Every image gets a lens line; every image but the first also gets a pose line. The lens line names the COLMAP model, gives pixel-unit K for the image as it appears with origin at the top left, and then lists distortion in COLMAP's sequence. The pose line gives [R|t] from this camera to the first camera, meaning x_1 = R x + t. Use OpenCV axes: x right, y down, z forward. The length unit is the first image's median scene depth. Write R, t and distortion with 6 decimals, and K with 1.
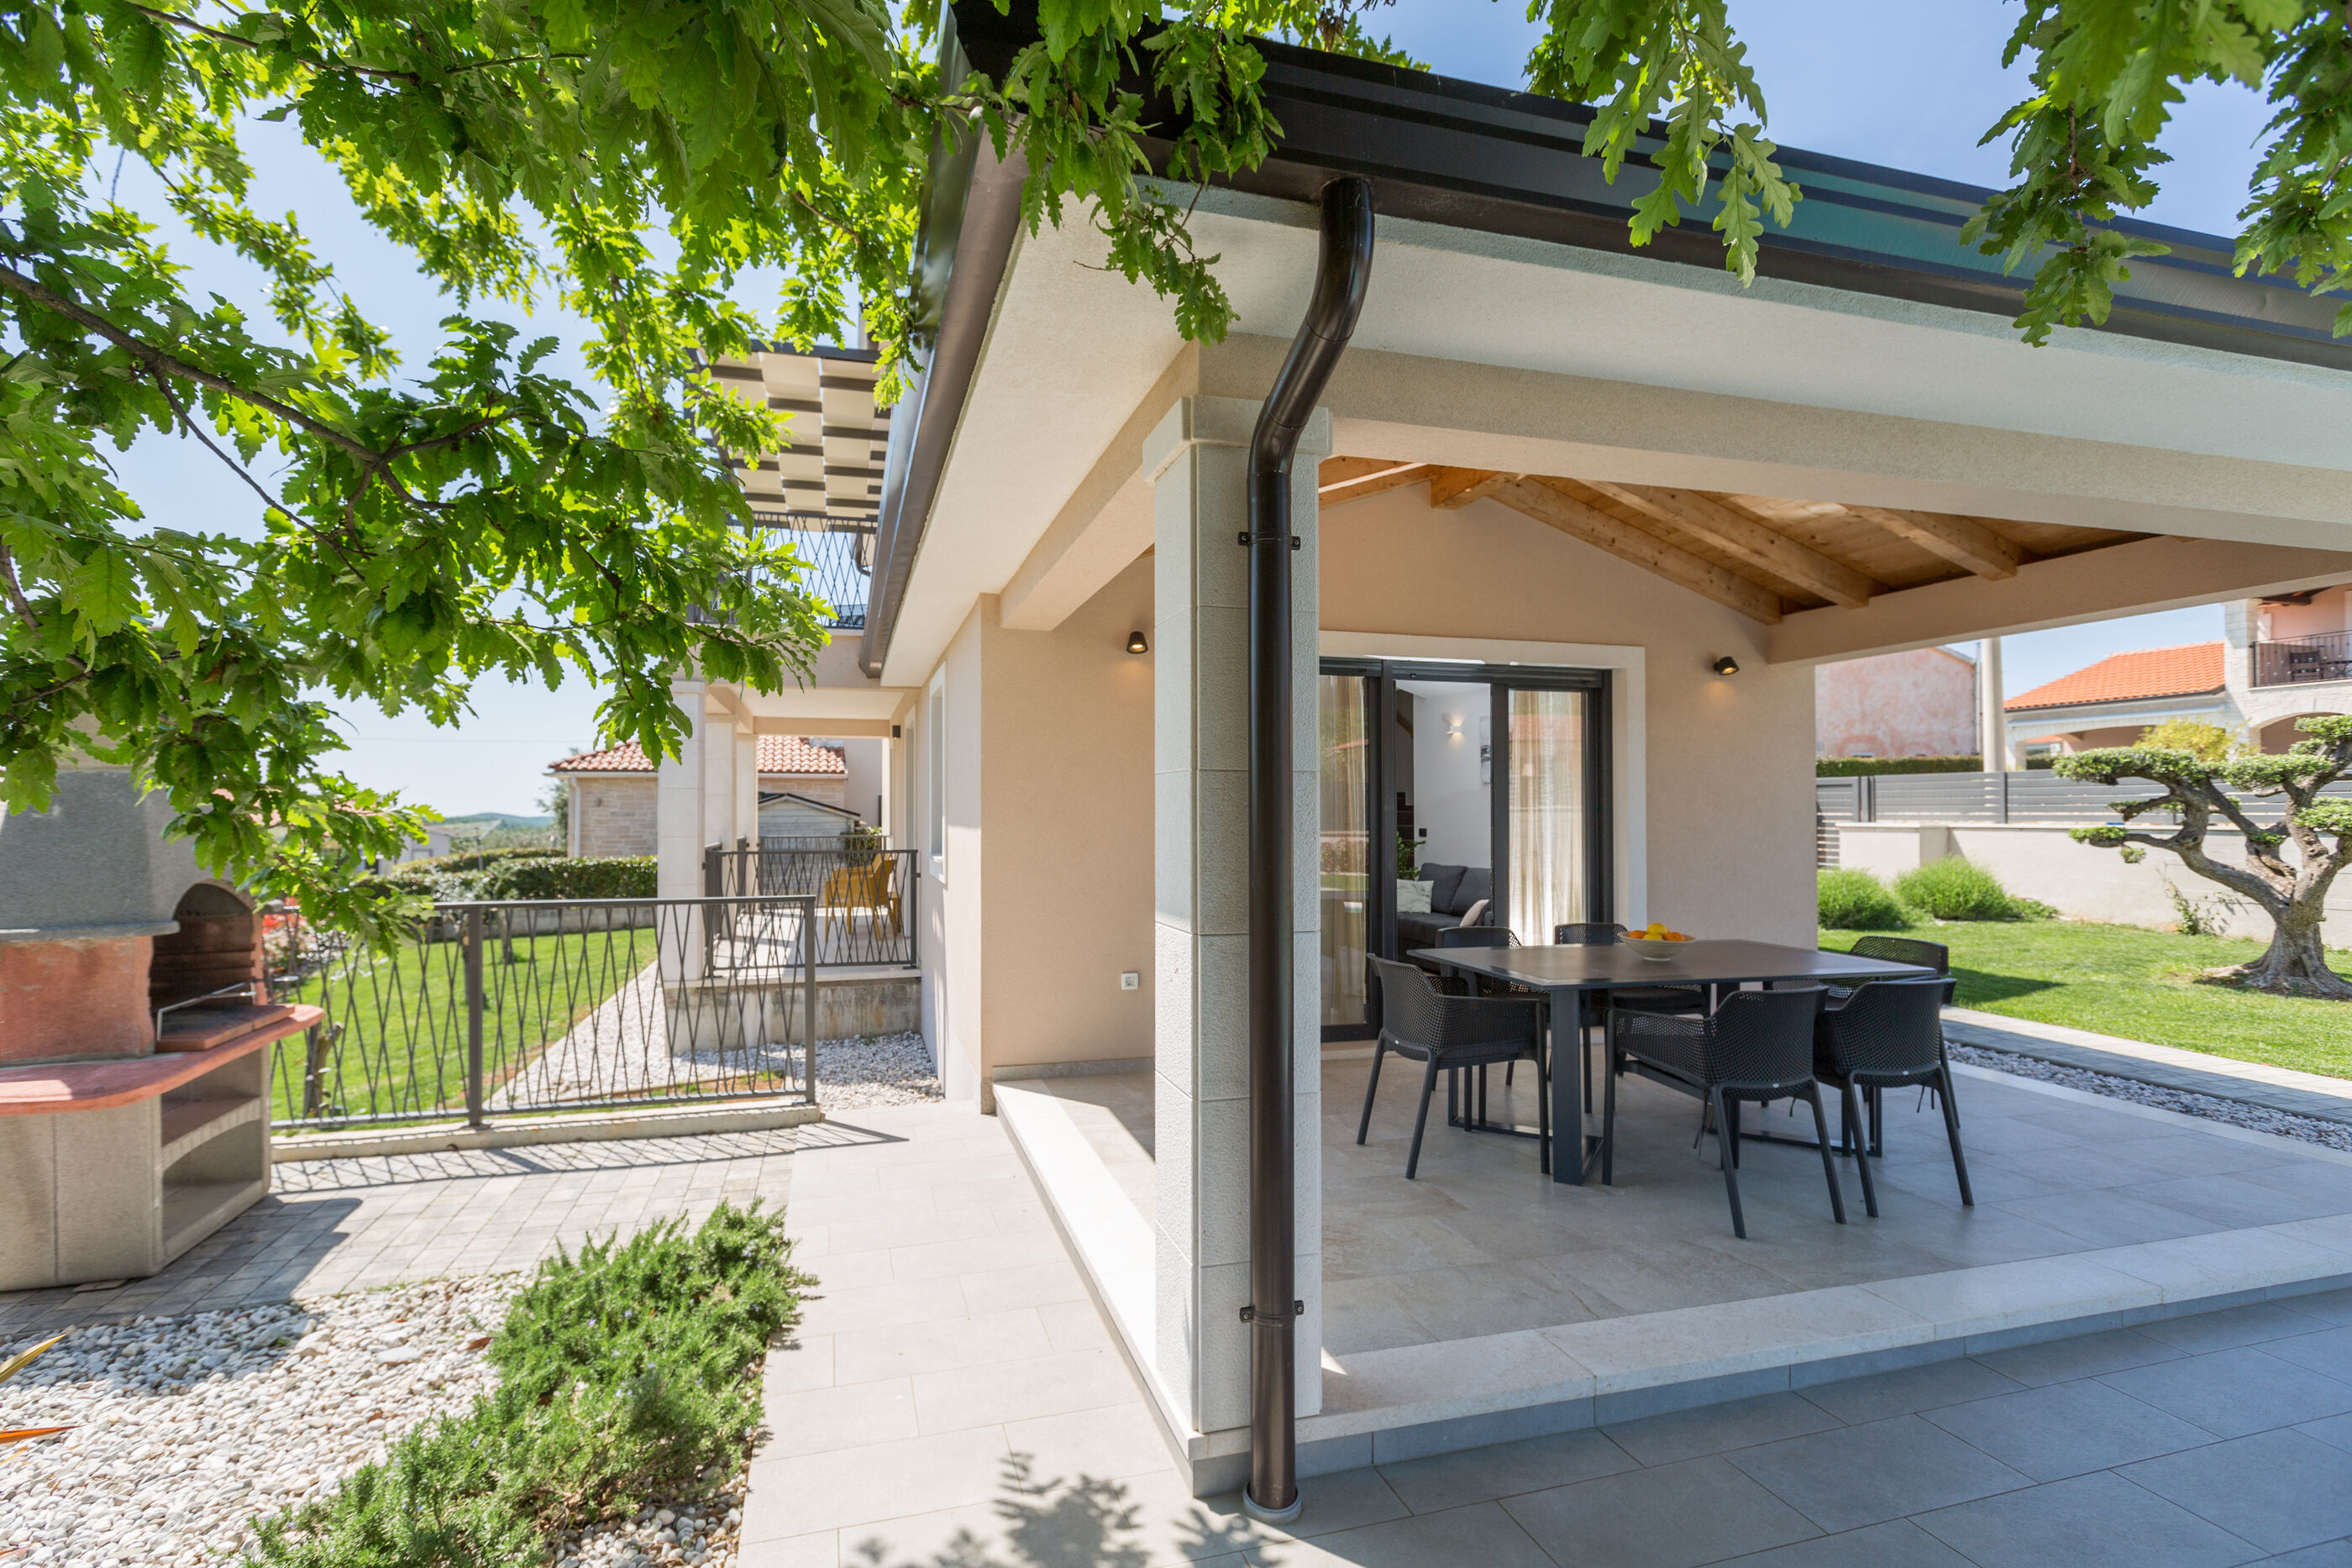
lens RADIAL K [[1110.9, 0, 1251.9], [0, 1110.9, 808.2], [0, 0, 1]] dist [-0.004275, 0.001769]
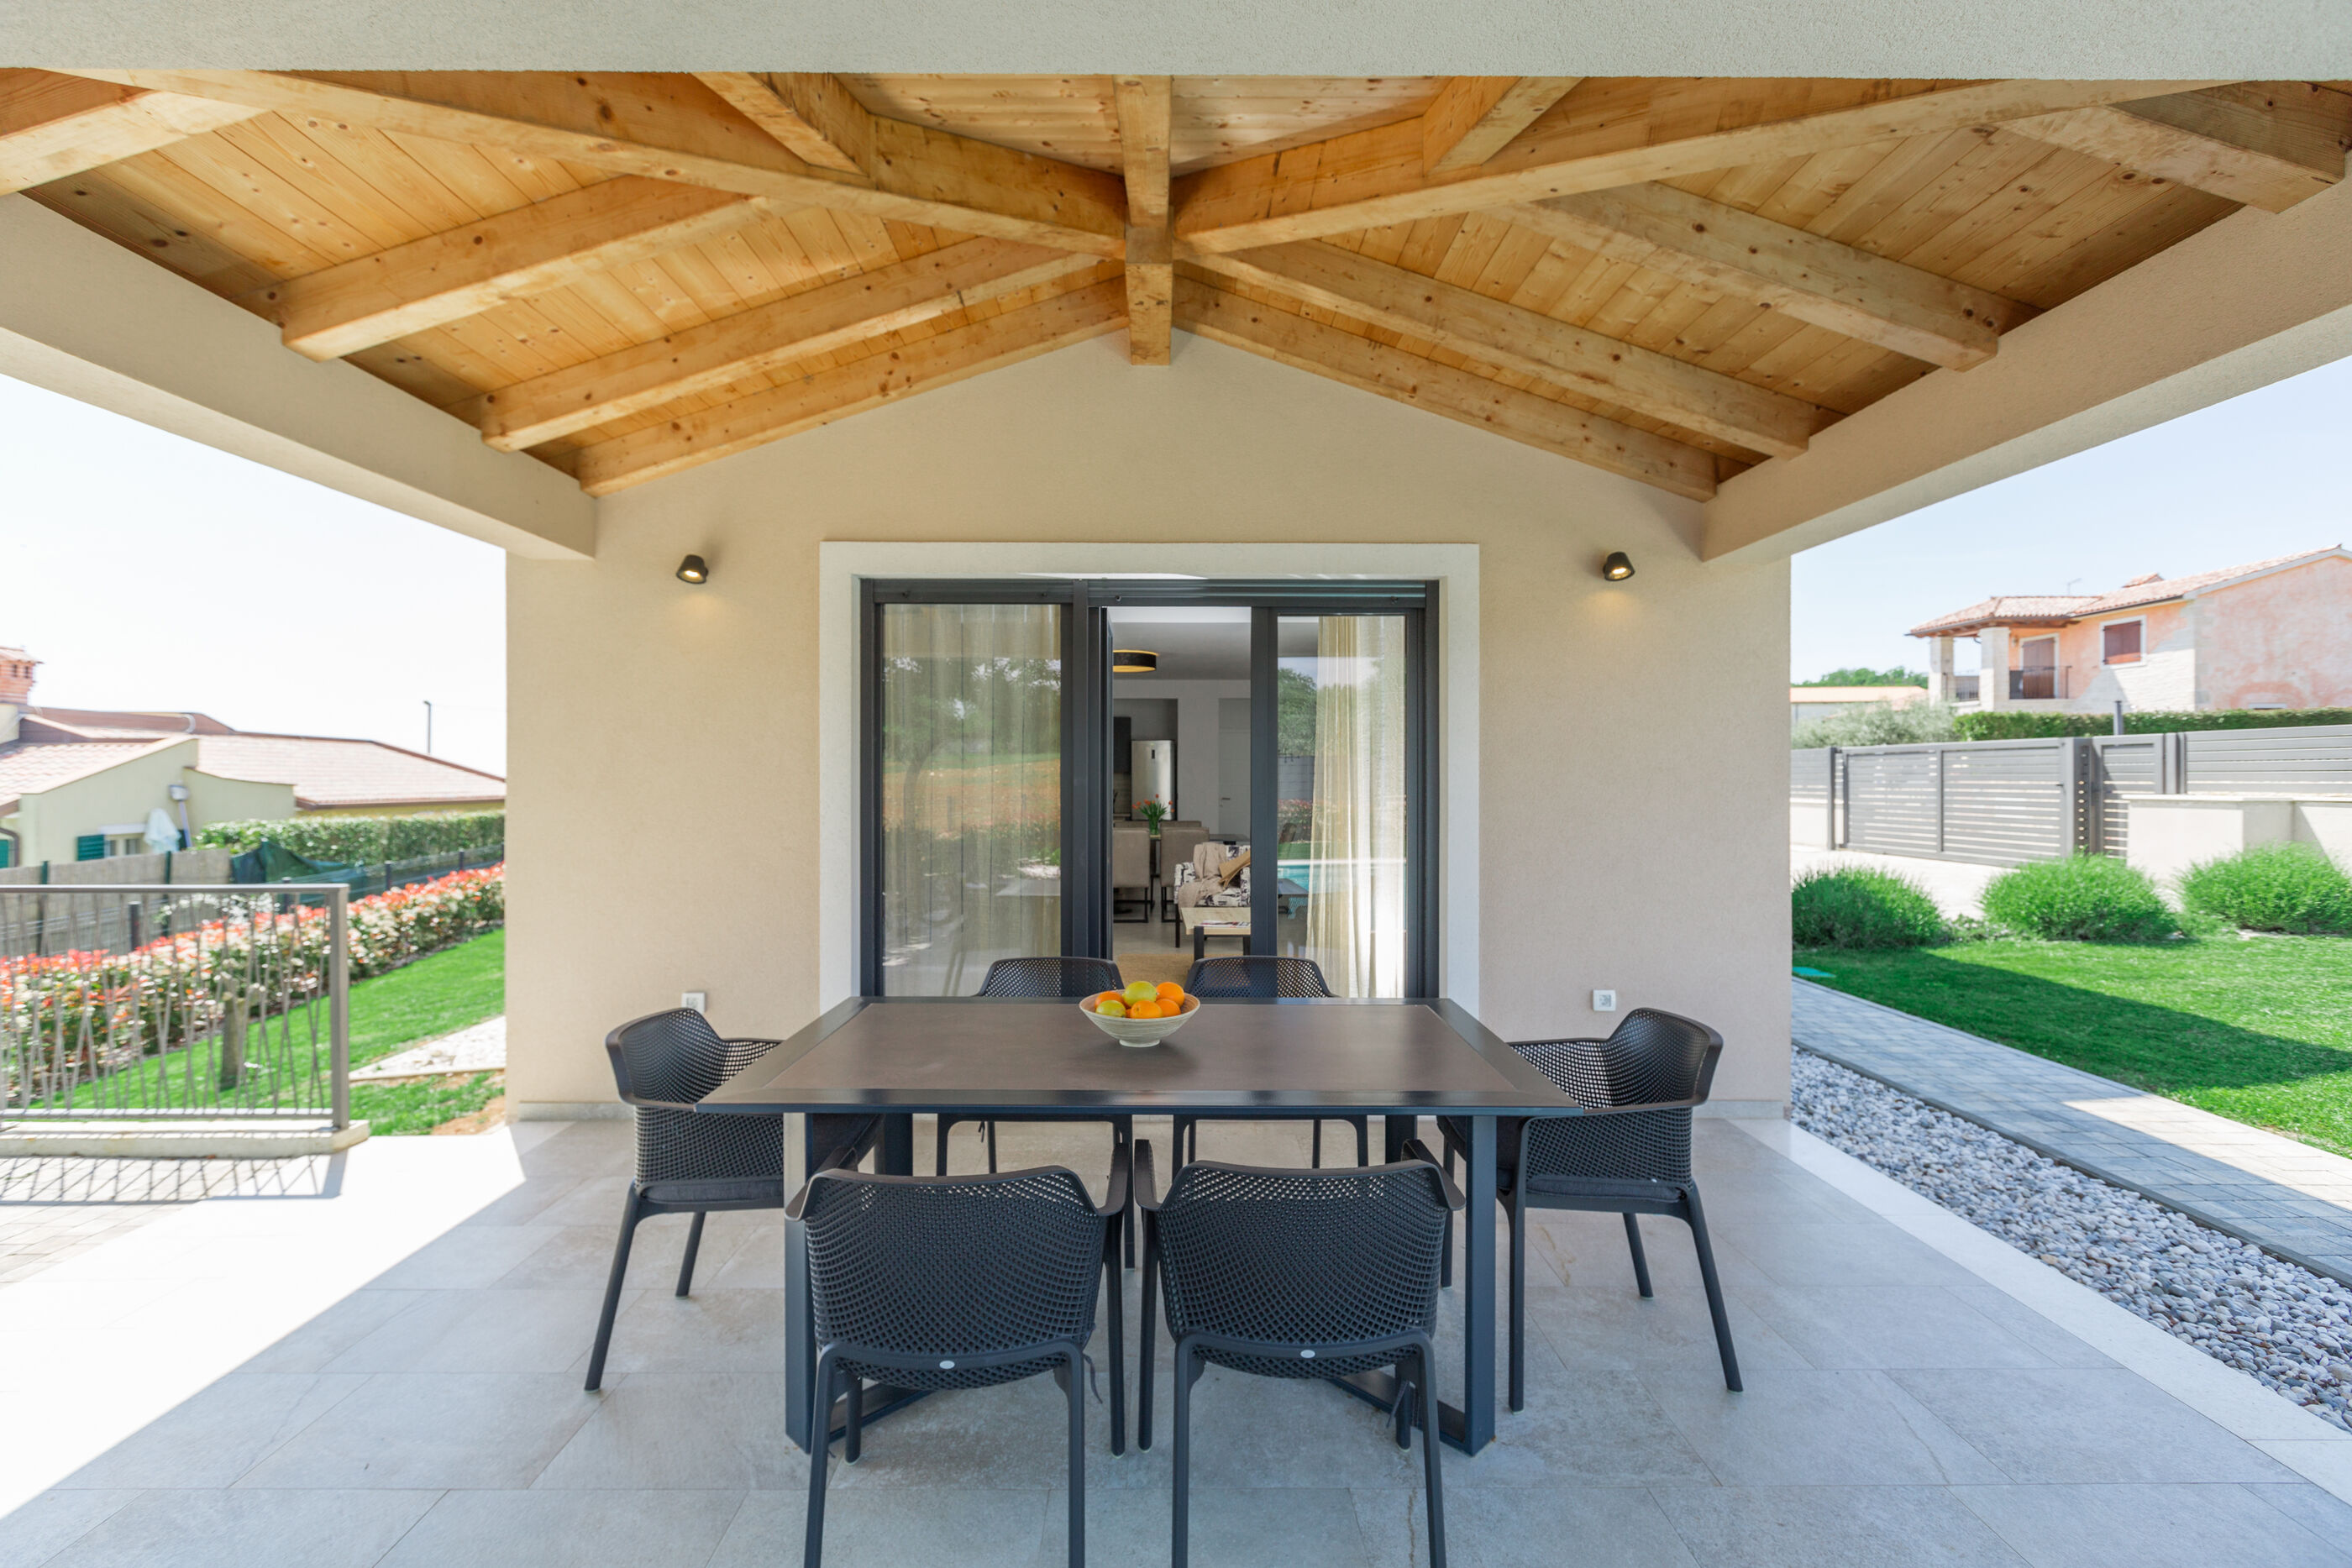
lens RADIAL K [[1110.9, 0, 1171.2], [0, 1110.9, 783.3], [0, 0, 1]] dist [-0.004275, 0.001769]
pose [[0.961652, 0.001891, -0.274265, 0.360141], [0.000460, 0.999964, 0.008508, -0.004209], [0.274271, -0.008308, 0.961617, 0.294105]]
